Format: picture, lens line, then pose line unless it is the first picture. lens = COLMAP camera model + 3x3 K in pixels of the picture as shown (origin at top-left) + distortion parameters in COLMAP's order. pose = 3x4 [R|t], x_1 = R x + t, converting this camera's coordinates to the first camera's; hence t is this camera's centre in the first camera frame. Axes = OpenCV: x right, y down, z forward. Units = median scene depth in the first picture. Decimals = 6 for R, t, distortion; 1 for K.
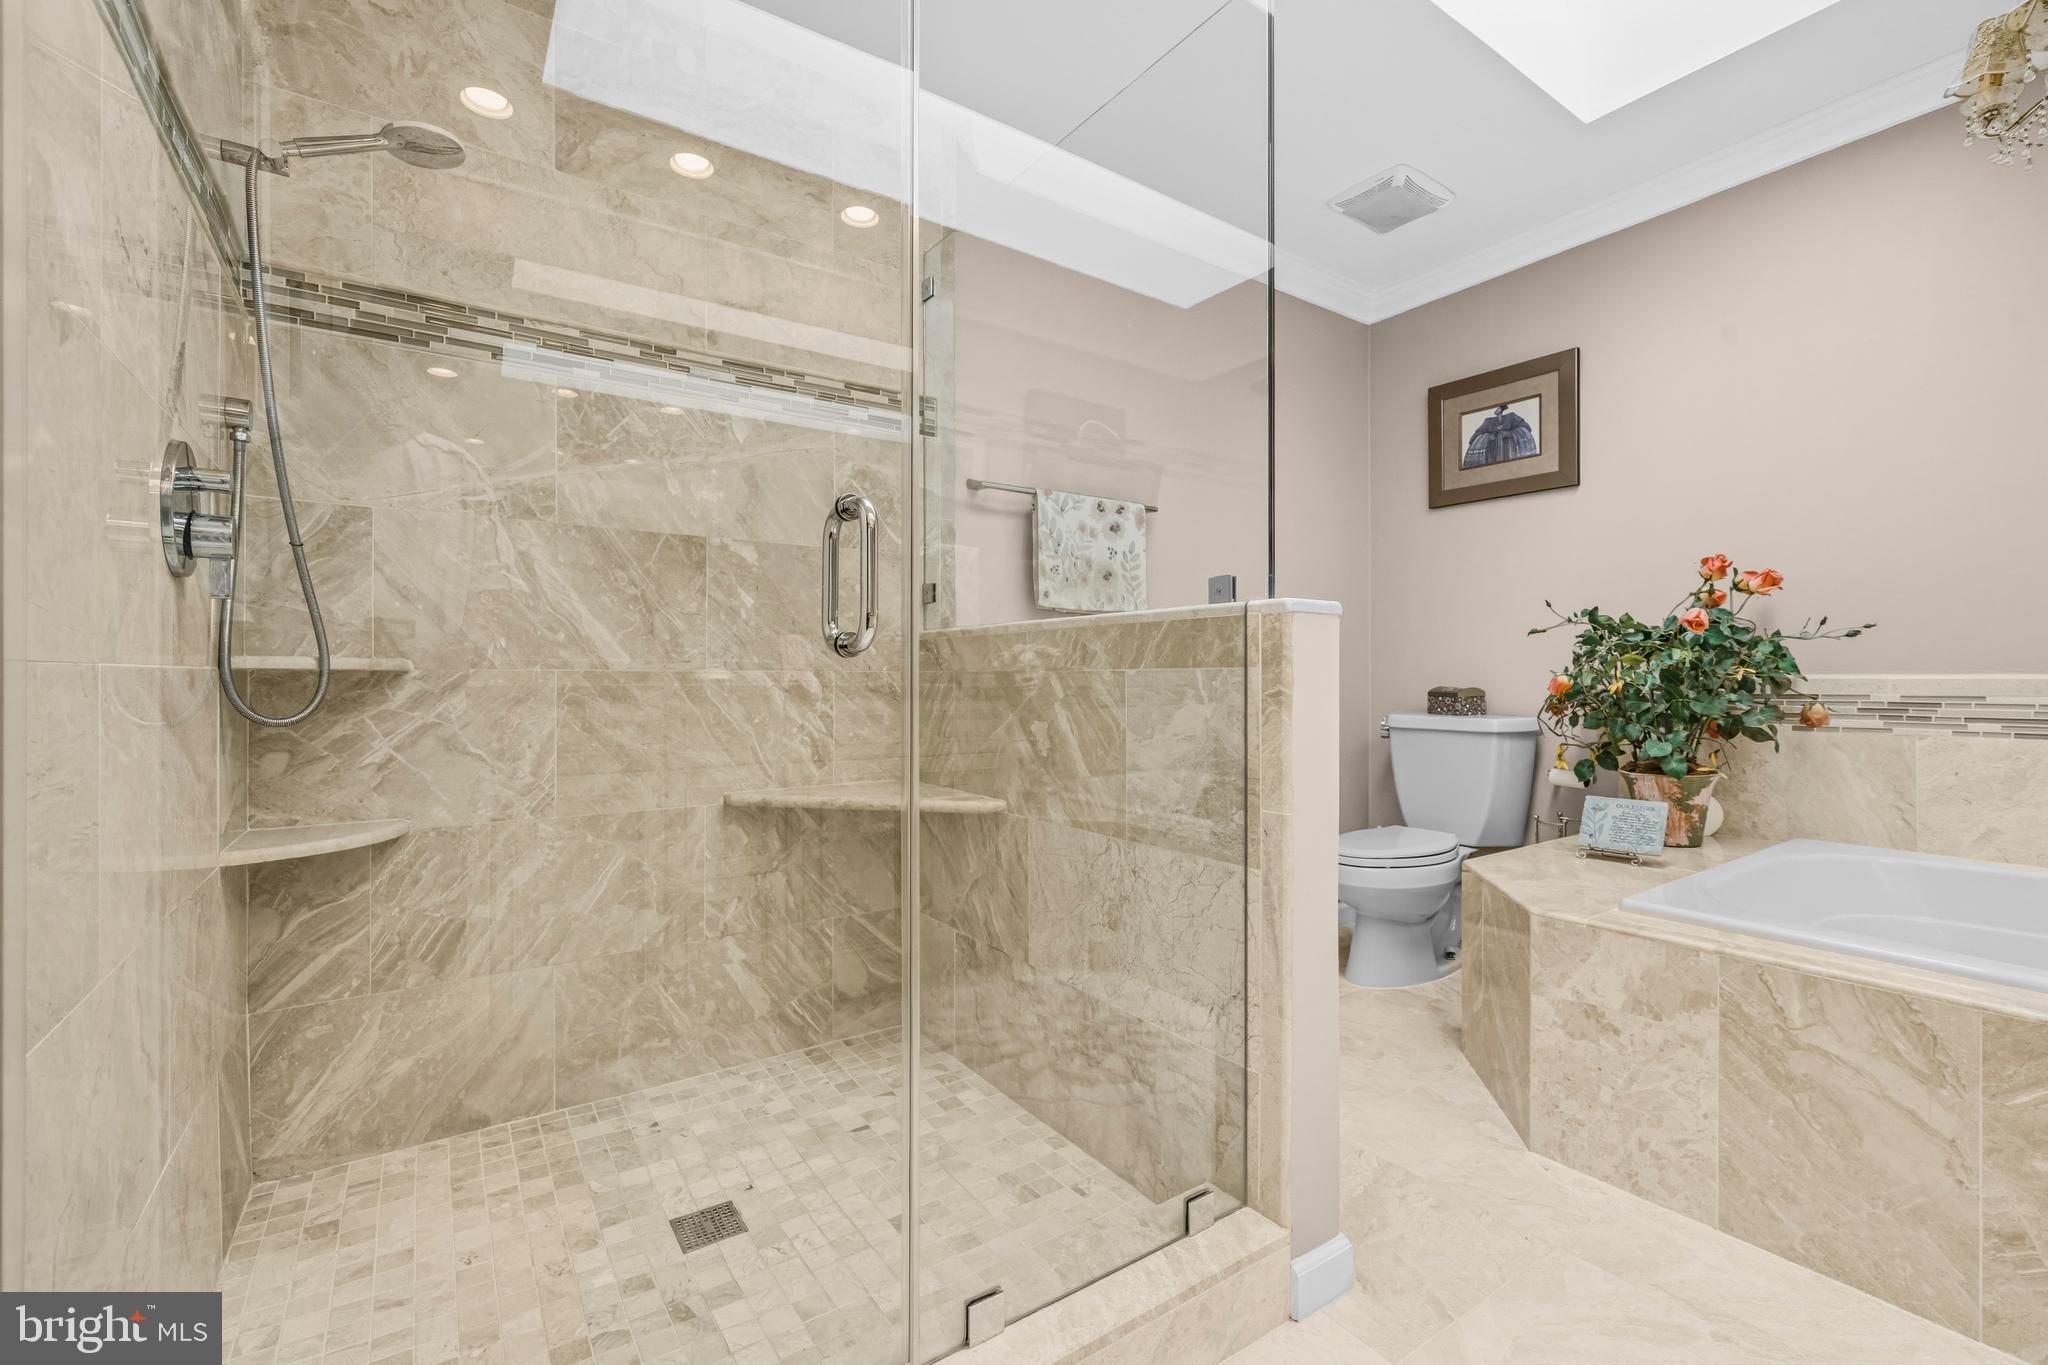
lens RADIAL K [[899.4, 0, 1021.5], [0, 899.4, 664.1], [0, 0, 1]] dist [-0.000684, 0.000117]
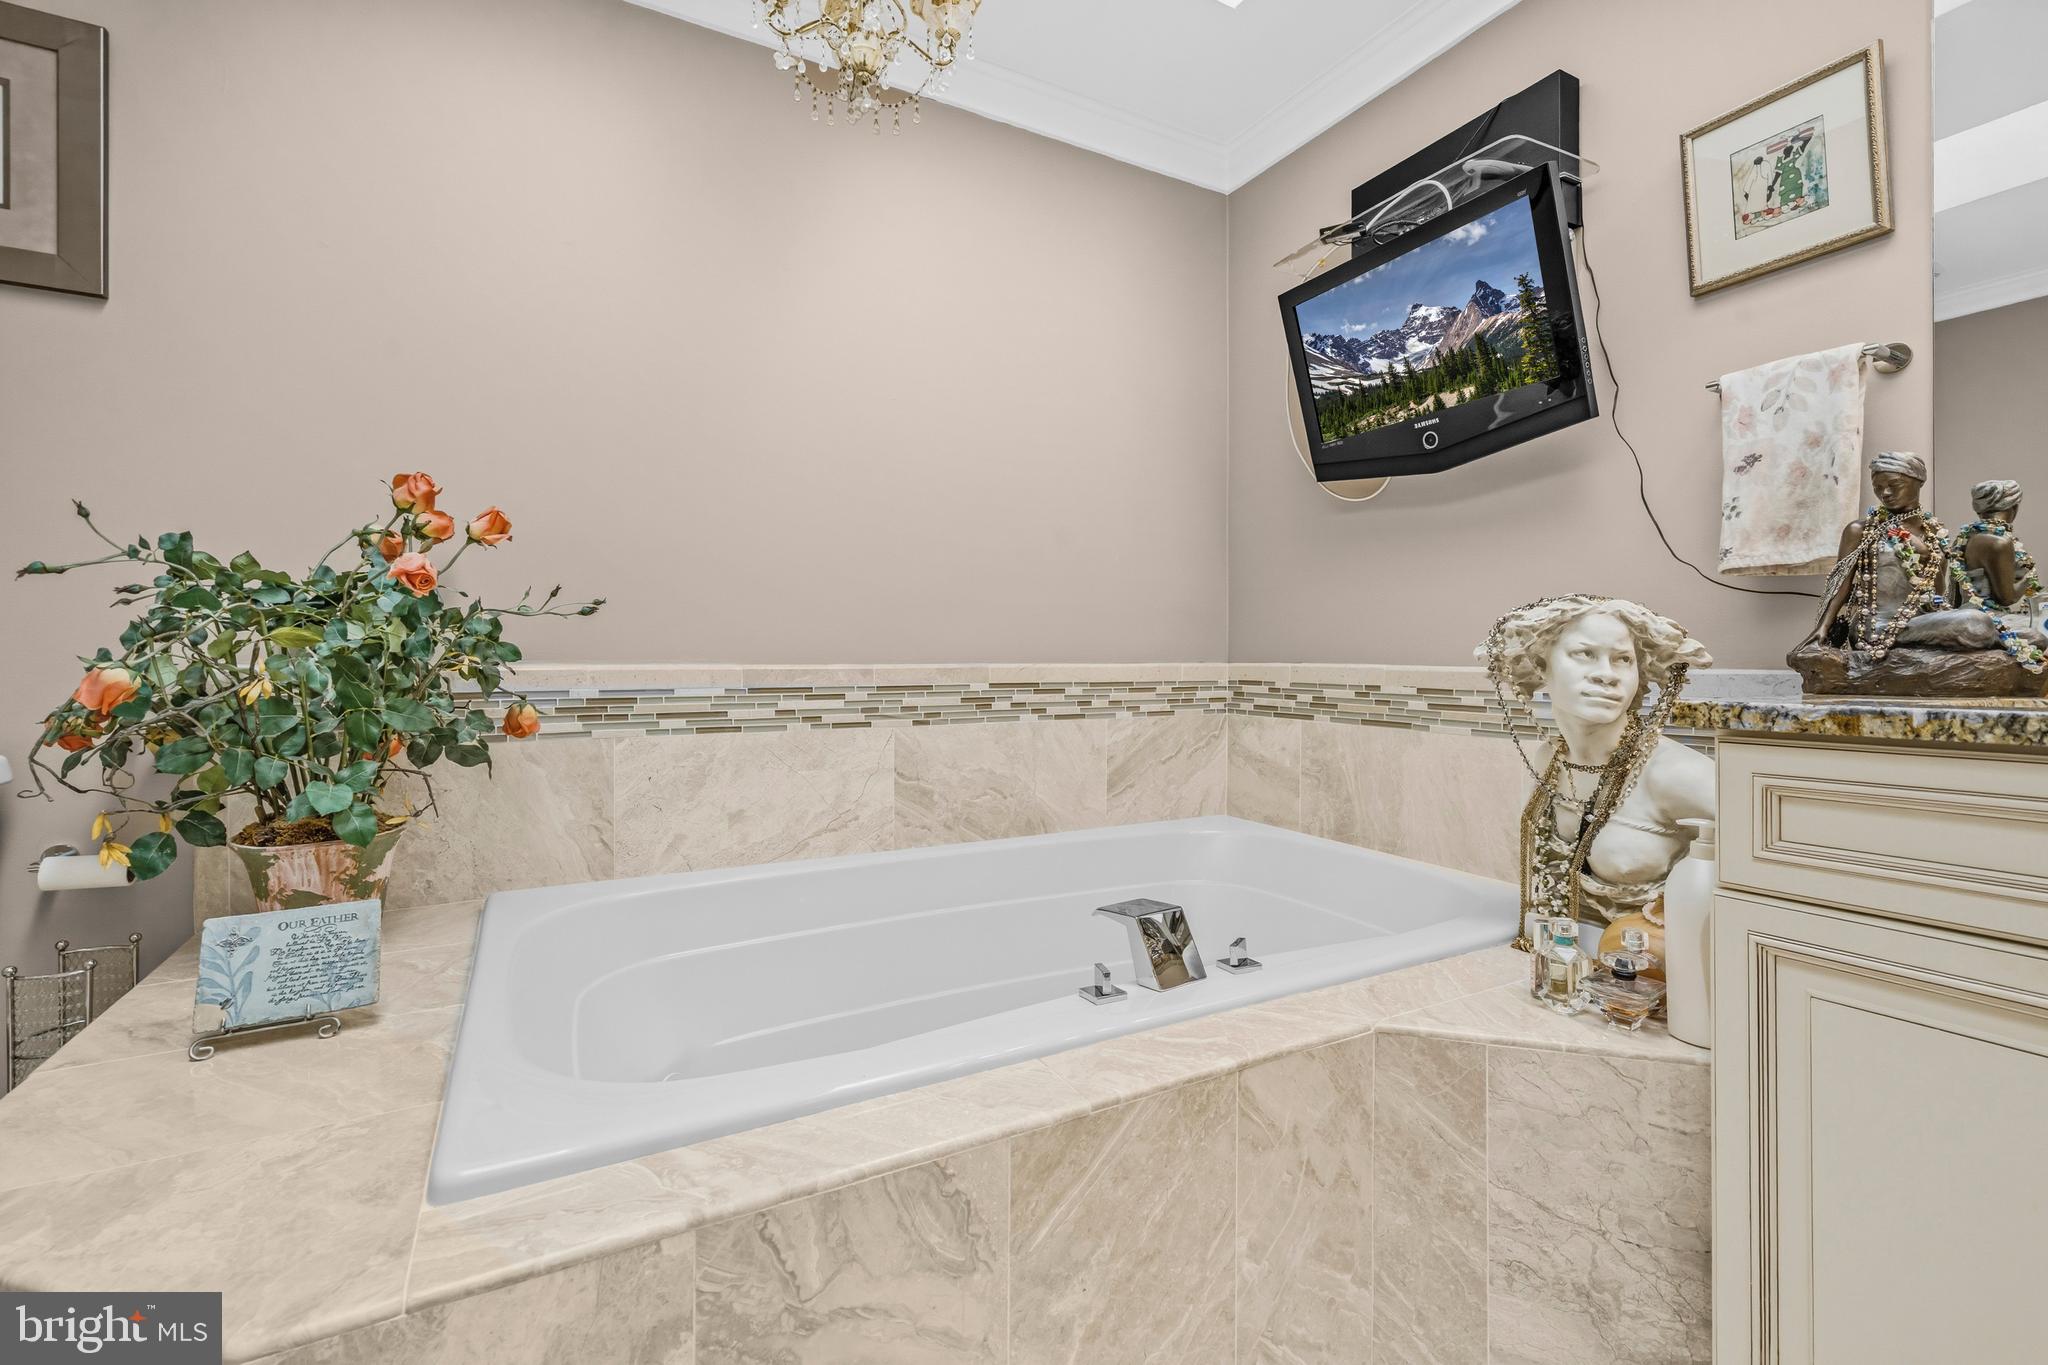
lens RADIAL K [[899.4, 0, 1021.5], [0, 899.4, 664.1], [0, 0, 1]] dist [-0.000684, 0.000117]
pose [[0.107138, -0.002315, 0.994241, 0.207115], [-0.014271, 0.999891, 0.003866, 0.002452], [-0.994142, -0.014603, 0.107093, 0.537145]]
